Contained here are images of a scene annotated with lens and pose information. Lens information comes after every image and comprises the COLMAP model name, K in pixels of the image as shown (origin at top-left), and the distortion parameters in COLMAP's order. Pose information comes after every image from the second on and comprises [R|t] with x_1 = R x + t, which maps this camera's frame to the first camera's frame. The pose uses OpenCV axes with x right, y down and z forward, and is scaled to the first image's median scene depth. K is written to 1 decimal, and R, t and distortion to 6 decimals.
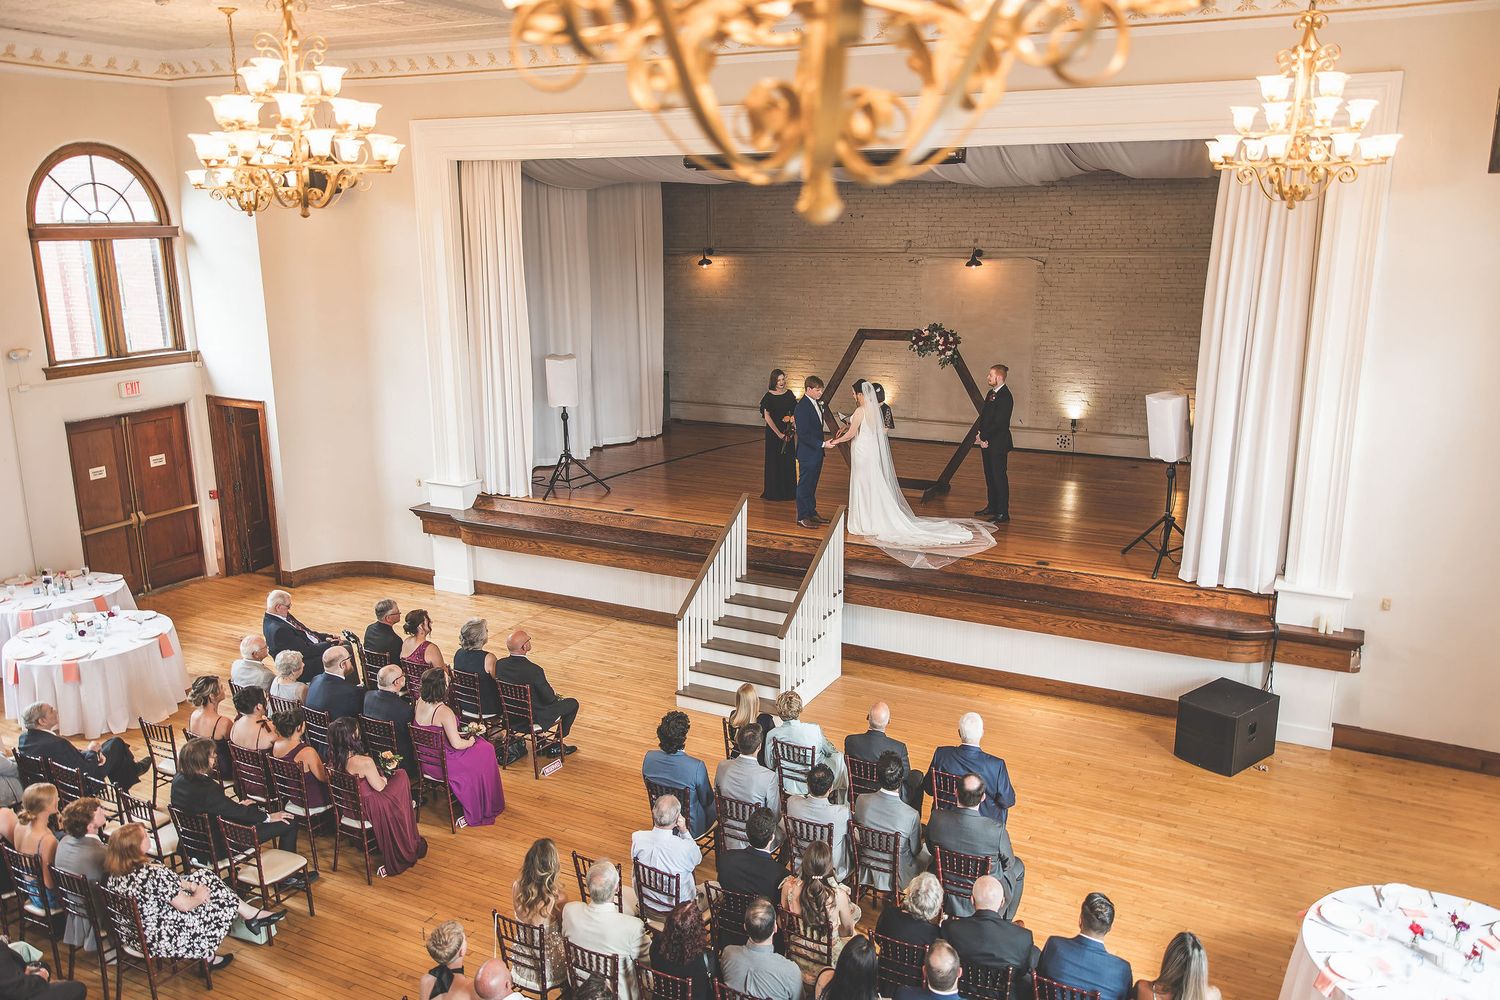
lens RADIAL K [[1180.2, 0, 758.4], [0, 1180.2, 498.6], [0, 0, 1]] dist [0.009557, 0.006429]
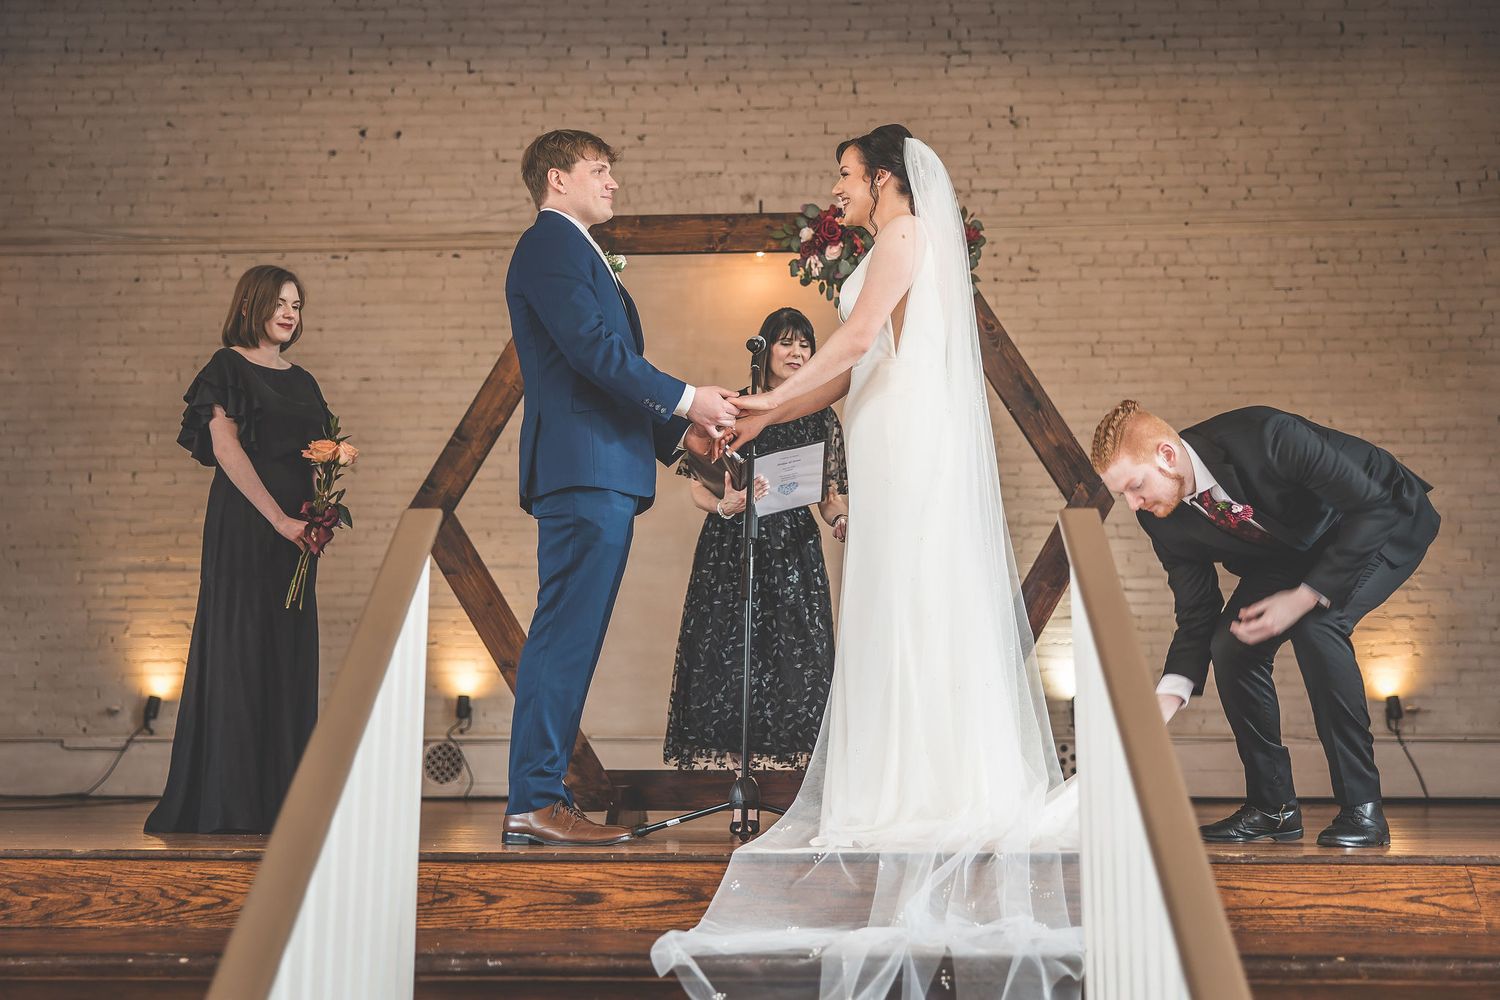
lens RADIAL K [[2006.6, 0, 724.7], [0, 2006.6, 475.5], [0, 0, 1]] dist [0.007121, 0.033641]
pose [[0.903596, 0.070703, 0.422510, -0.079707], [0.095379, 0.928325, -0.359327, 0.083197], [-0.417633, 0.364985, 0.832087, 0.667575]]
